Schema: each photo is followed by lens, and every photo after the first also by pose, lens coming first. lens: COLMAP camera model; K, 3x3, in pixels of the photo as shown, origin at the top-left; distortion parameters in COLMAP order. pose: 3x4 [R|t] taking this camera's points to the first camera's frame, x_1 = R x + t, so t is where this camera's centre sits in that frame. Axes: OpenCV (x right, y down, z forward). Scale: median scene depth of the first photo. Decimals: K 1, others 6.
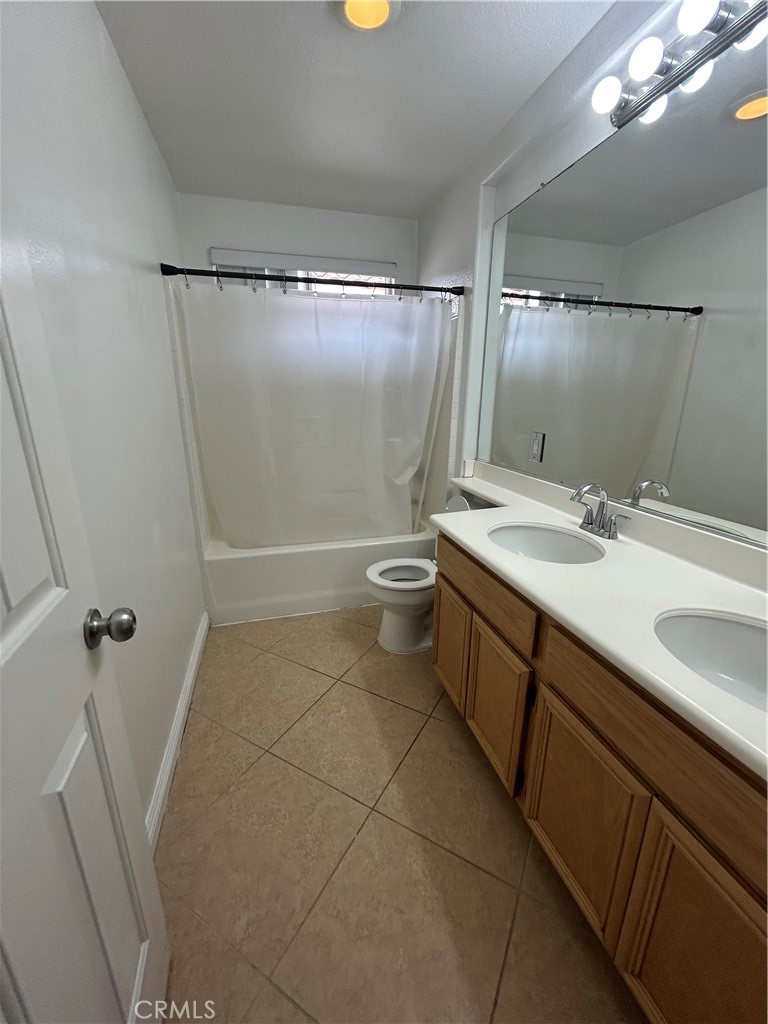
lens RADIAL K [[415.6, 0, 384.9], [0, 415.6, 512.0], [0, 0, 1]] dist [0.001405, 0.000054]
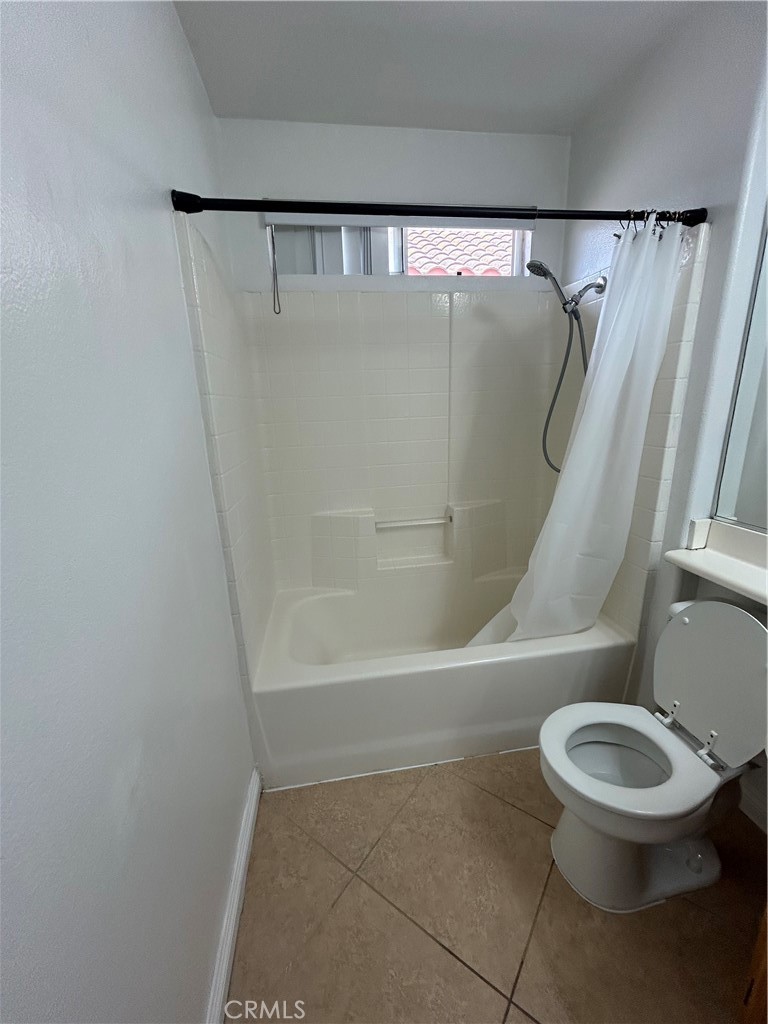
lens RADIAL K [[415.6, 0, 384.9], [0, 415.6, 512.0], [0, 0, 1]] dist [0.001405, 0.000054]
pose [[0.992086, -0.004538, -0.125477, -0.160109], [0.003645, 0.999966, -0.007347, -0.140581], [0.125506, 0.006831, 0.992069, 0.407508]]
